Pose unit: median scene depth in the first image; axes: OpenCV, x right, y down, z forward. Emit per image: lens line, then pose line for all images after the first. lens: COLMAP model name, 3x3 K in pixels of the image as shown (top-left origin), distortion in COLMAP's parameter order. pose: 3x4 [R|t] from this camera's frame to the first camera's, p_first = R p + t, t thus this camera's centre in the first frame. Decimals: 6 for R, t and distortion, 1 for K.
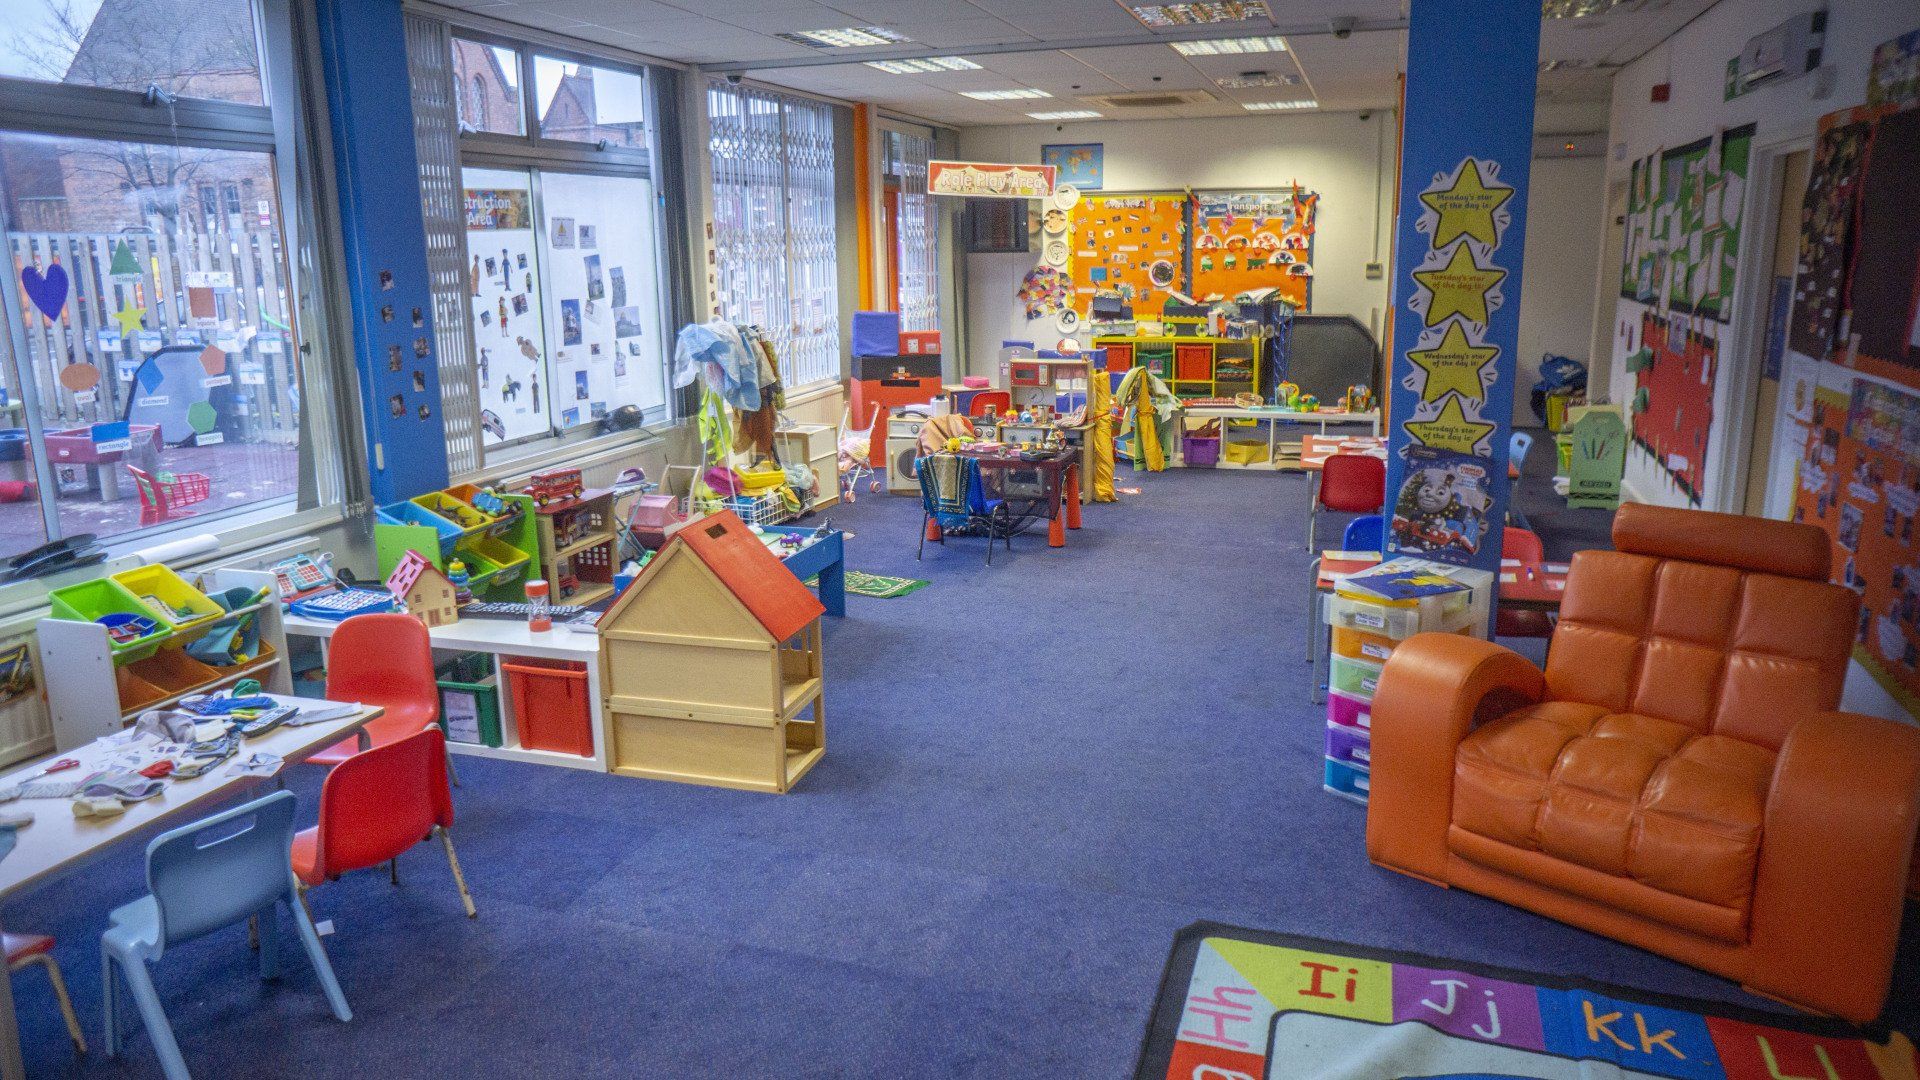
lens RADIAL K [[1299.0, 0, 946.9], [0, 1299.0, 525.8], [0, 0, 1]] dist [-0.070005, 0.101905]
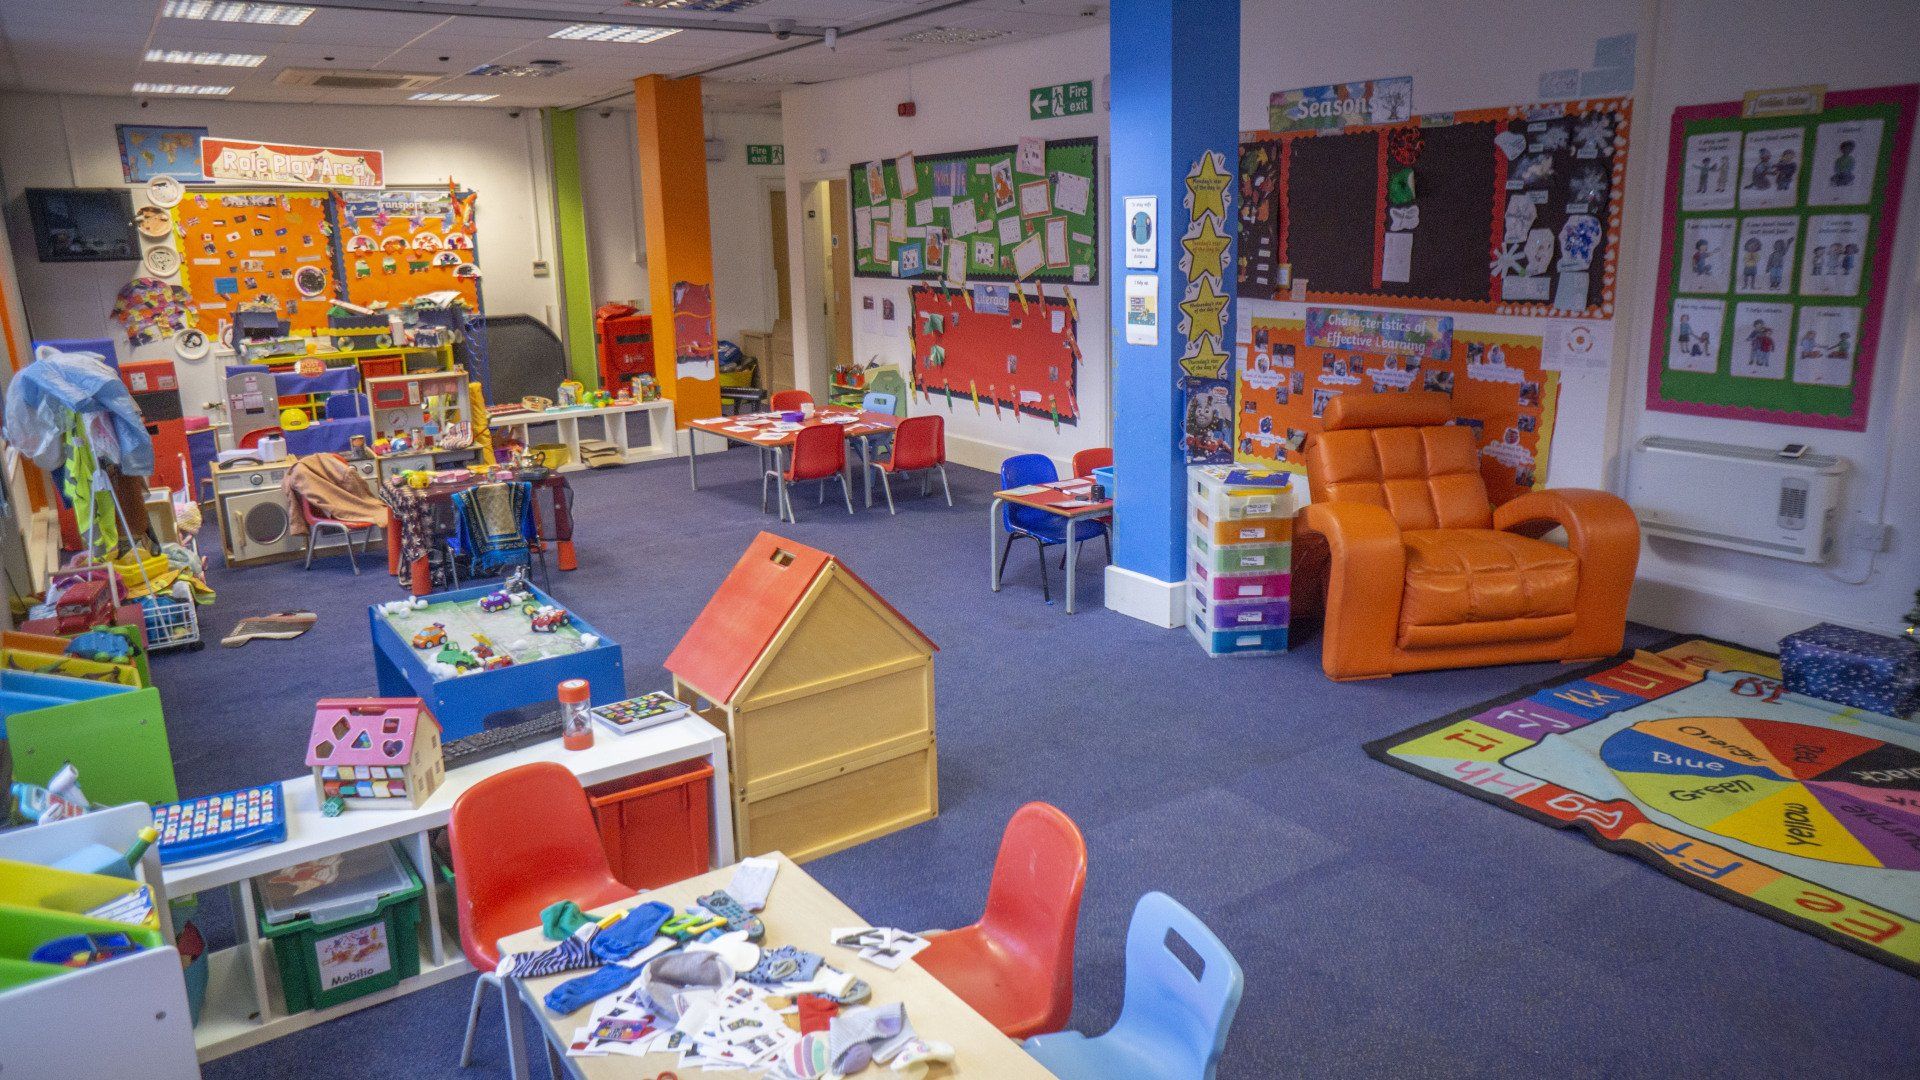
lens RADIAL K [[1299.0, 0, 946.9], [0, 1299.0, 525.8], [0, 0, 1]] dist [-0.070005, 0.101905]
pose [[0.610514, -0.180123, 0.771251, -0.281238], [0.186937, 0.979054, 0.080677, -0.023610], [-0.769628, 0.094921, 0.631398, 0.140505]]
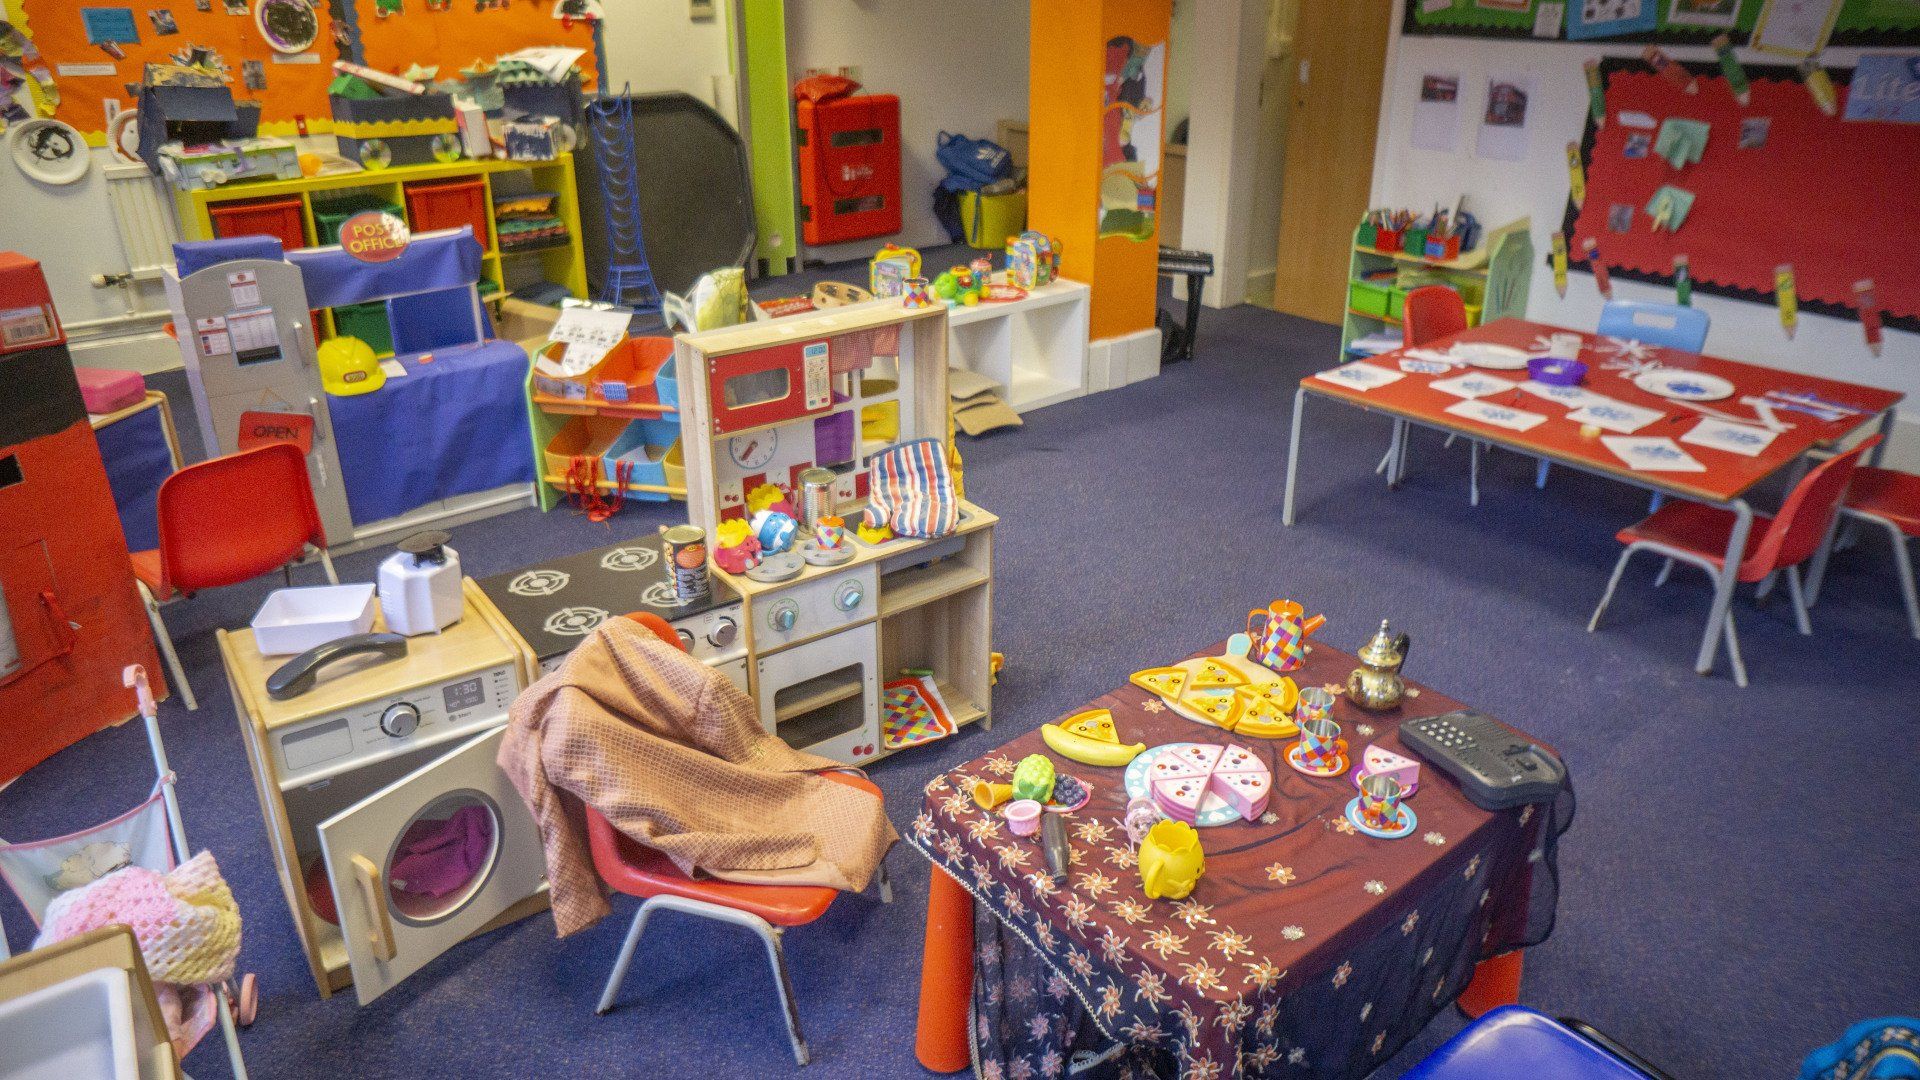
lens RADIAL K [[1299.0, 0, 946.9], [0, 1299.0, 525.8], [0, 0, 1]] dist [-0.070005, 0.101905]
pose [[0.550398, -0.320052, 0.771122, -0.104063], [0.179302, 0.947369, 0.265224, -0.113143], [-0.815422, -0.007715, 0.578816, 0.587237]]
